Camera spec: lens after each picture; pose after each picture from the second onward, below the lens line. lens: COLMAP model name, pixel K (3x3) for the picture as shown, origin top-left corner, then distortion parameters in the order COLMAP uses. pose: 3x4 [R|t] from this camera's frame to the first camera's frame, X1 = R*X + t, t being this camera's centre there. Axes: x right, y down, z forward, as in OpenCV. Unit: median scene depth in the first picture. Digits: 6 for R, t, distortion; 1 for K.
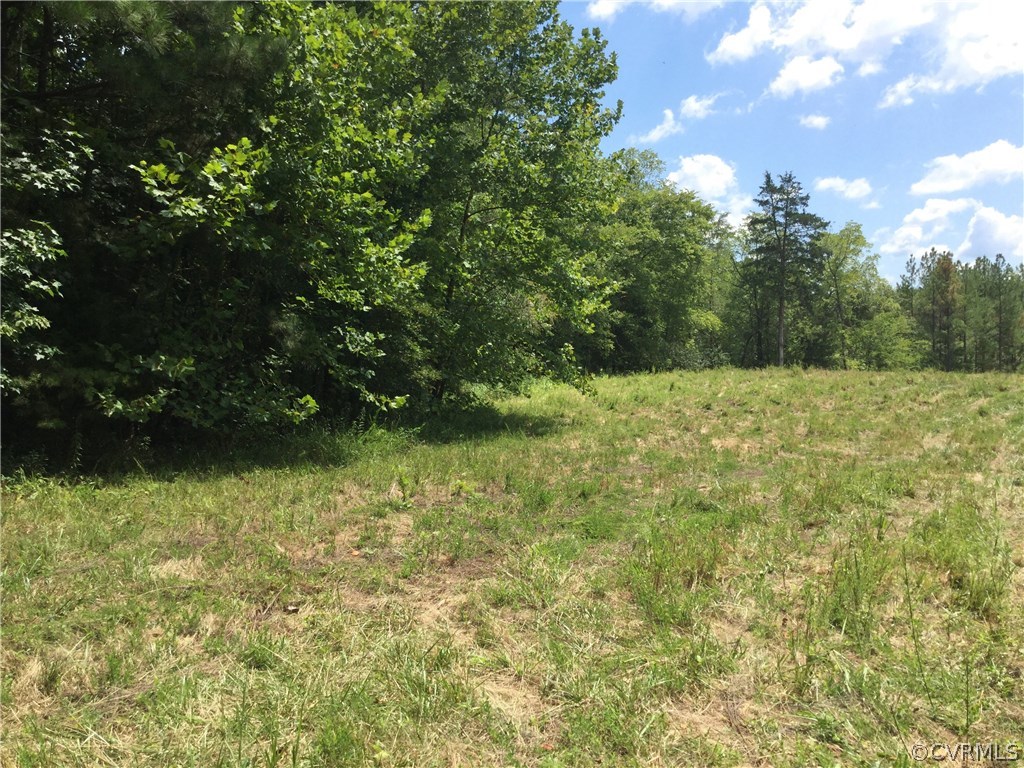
lens RADIAL K [[922.0, 0, 495.2], [0, 922.0, 379.8], [0, 0, 1]] dist [0.100108, -0.158404]
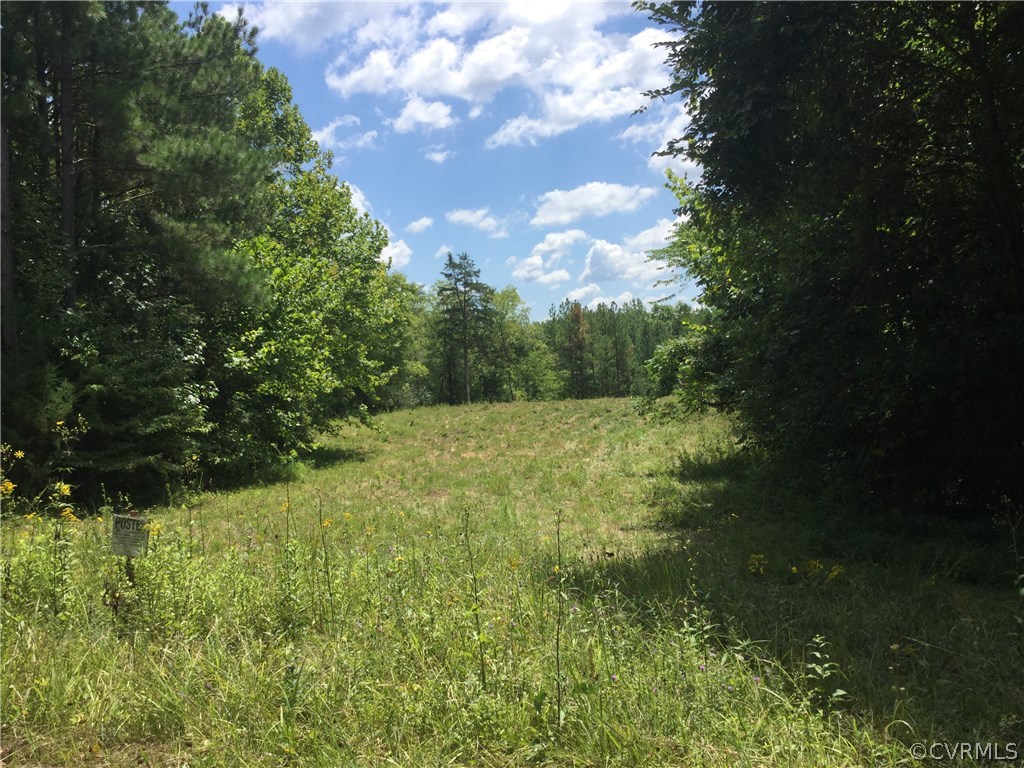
lens RADIAL K [[922.0, 0, 487.1], [0, 922.0, 395.0], [0, 0, 1]] dist [0.100108, -0.158404]
pose [[0.940431, -0.057599, 0.335070, -0.105925], [0.062395, 0.998045, -0.003558, -0.013519], [-0.334210, 0.024253, 0.942186, -0.241832]]
